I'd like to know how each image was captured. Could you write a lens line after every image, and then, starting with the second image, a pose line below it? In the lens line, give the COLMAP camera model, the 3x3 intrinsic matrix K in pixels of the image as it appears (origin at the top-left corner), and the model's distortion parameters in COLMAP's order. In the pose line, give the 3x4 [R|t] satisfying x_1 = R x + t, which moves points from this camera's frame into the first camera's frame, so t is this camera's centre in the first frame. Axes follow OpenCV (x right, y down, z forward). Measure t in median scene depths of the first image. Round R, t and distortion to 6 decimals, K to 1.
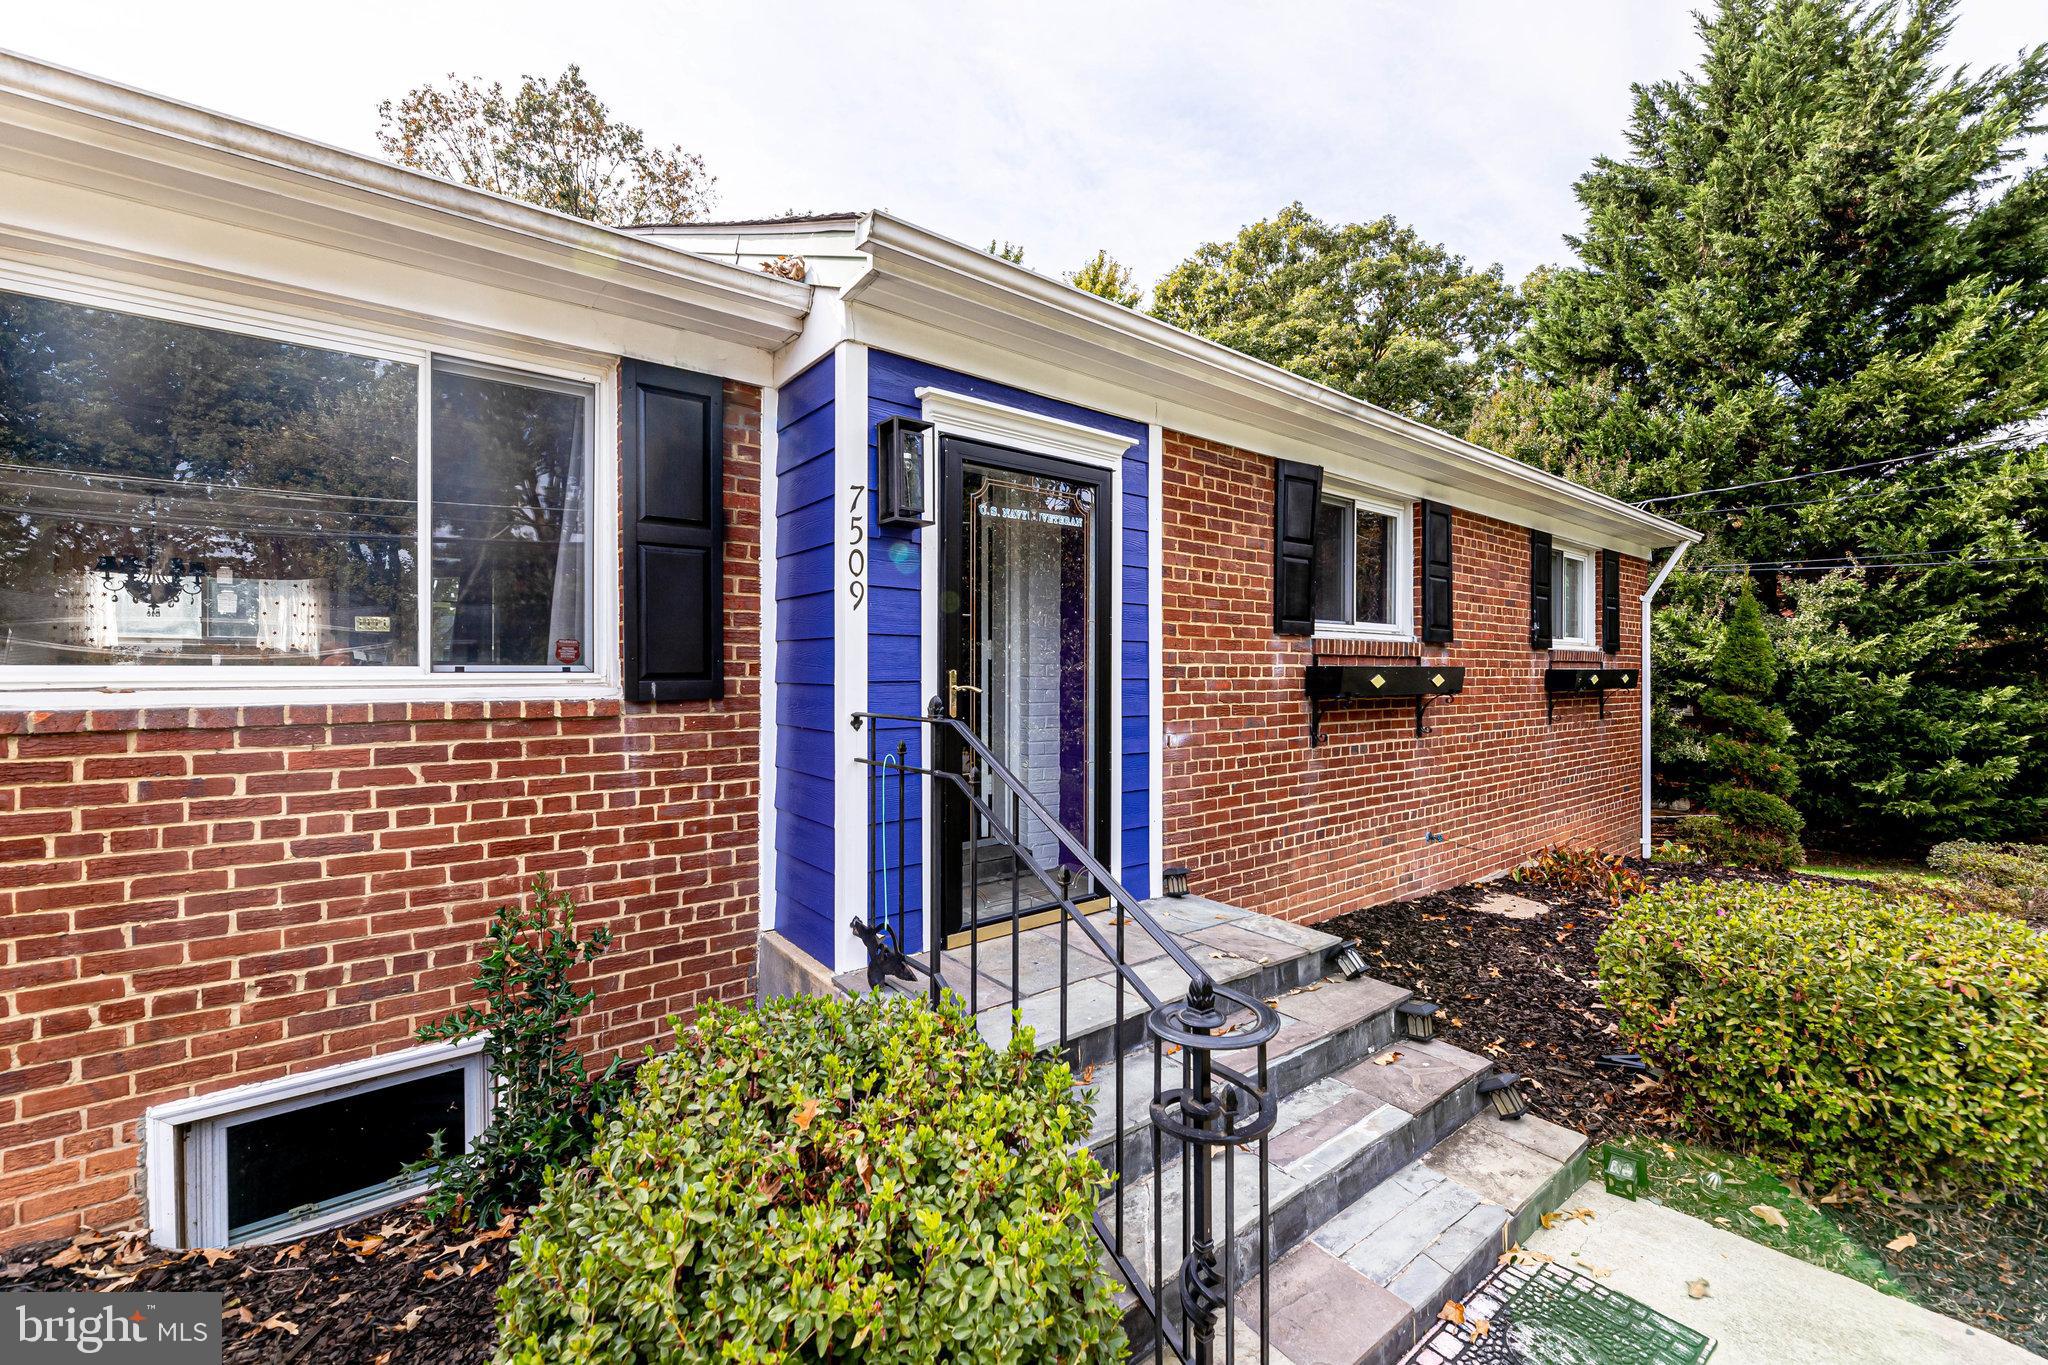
lens RADIAL K [[836.5, 0, 1041.3], [0, 836.5, 684.4], [0, 0, 1]] dist [-0.002999, 0.000492]
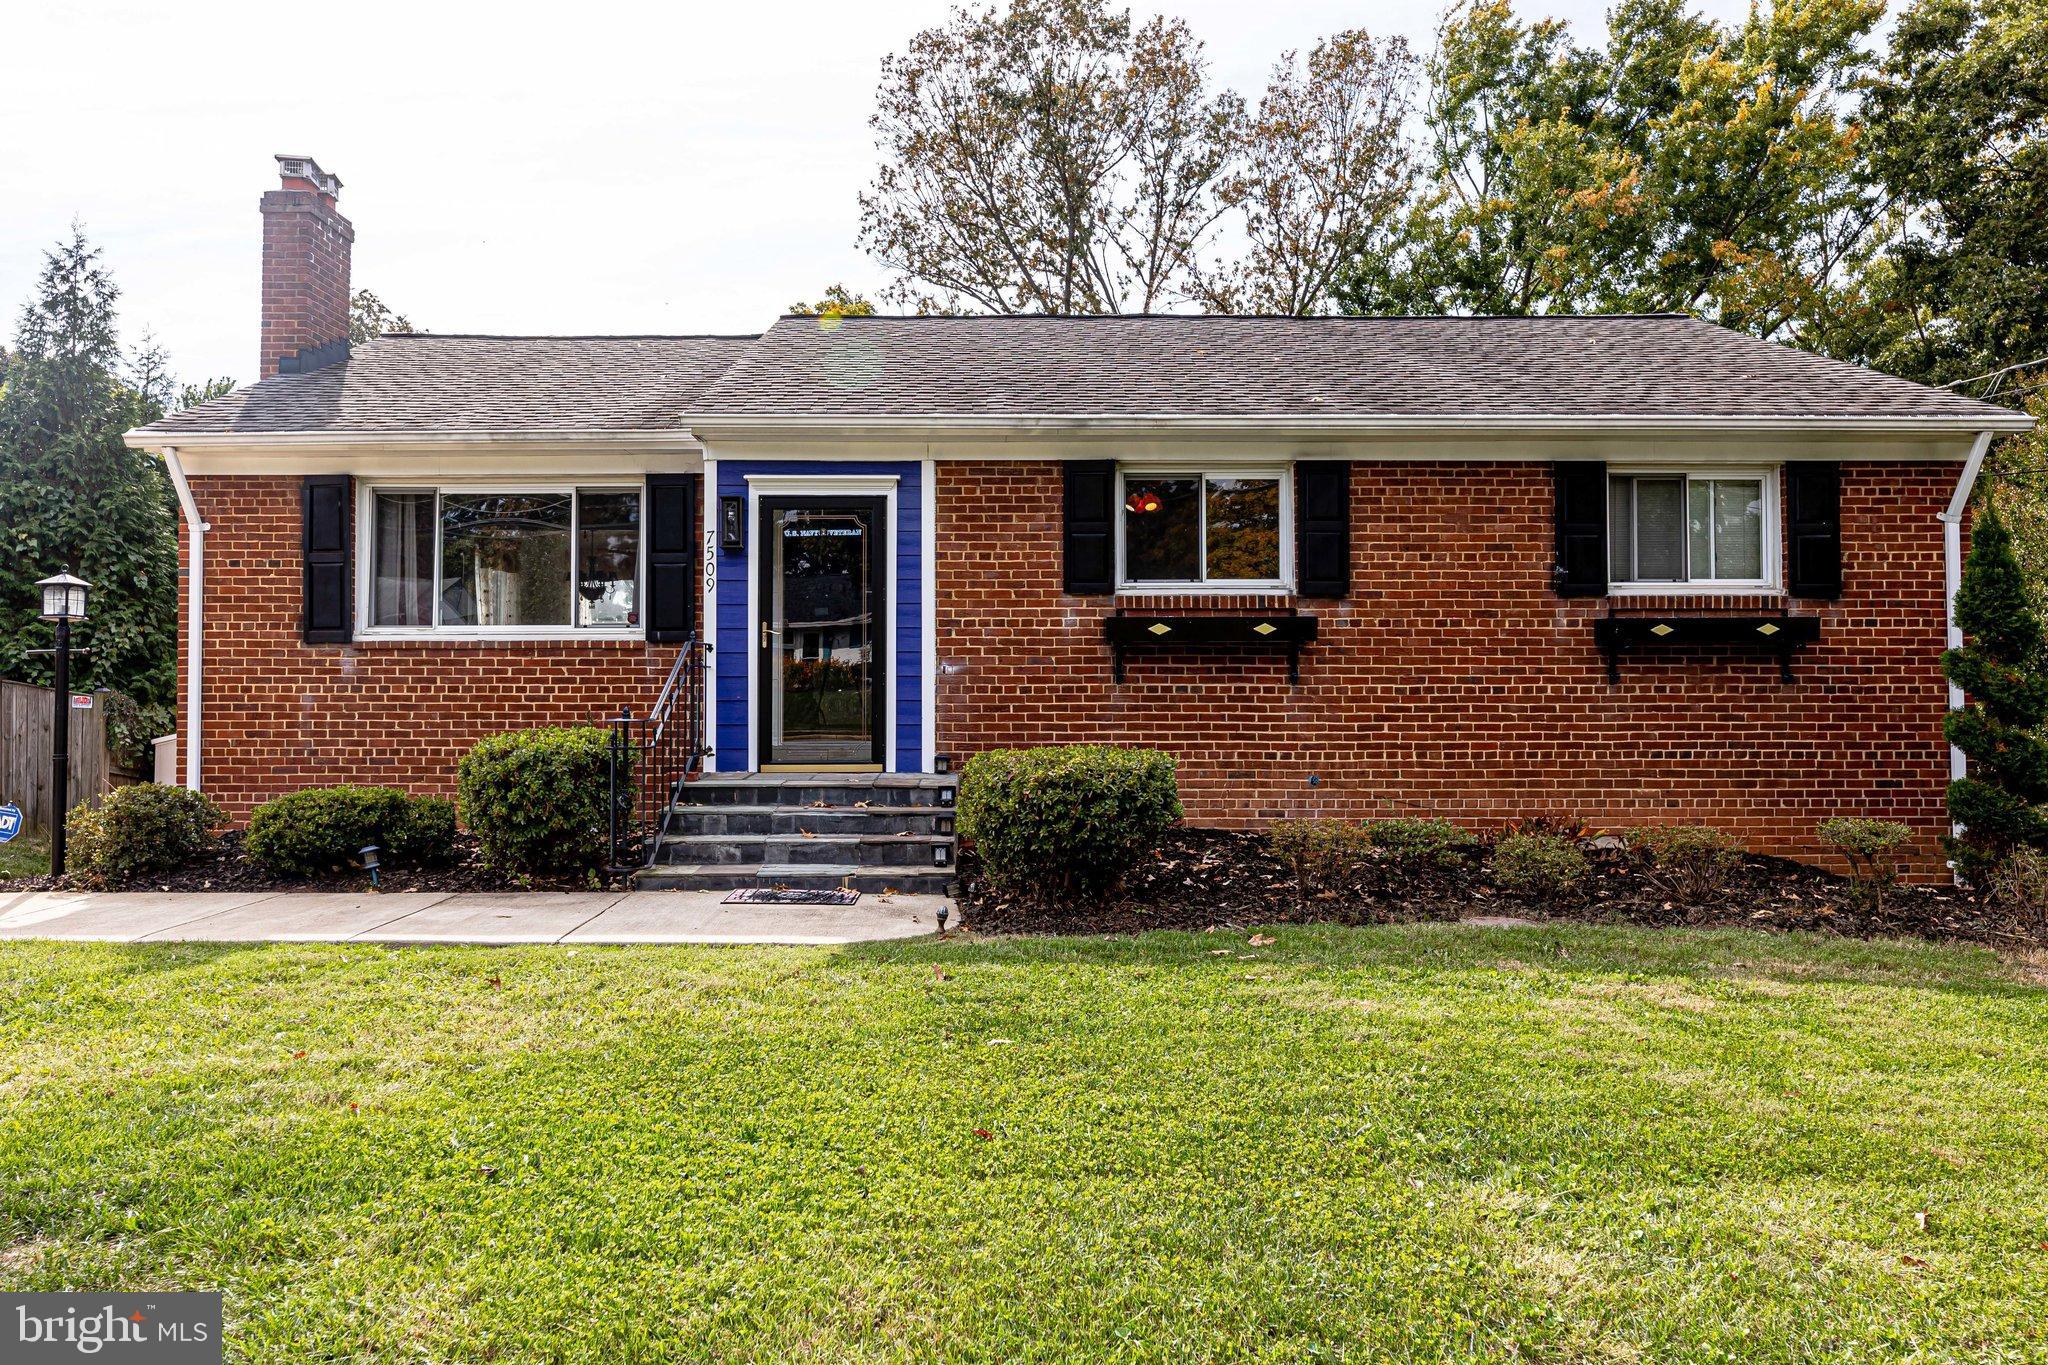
lens RADIAL K [[1378.5, 0, 1018.9], [0, 1378.5, 677.6], [0, 0, 1]] dist [-0.006231, -0.002035]
pose [[0.787129, -0.003215, -0.616781, 0.981787], [-0.006667, 0.999884, -0.013720, 0.063590], [0.616753, 0.014912, 0.787016, -0.466423]]
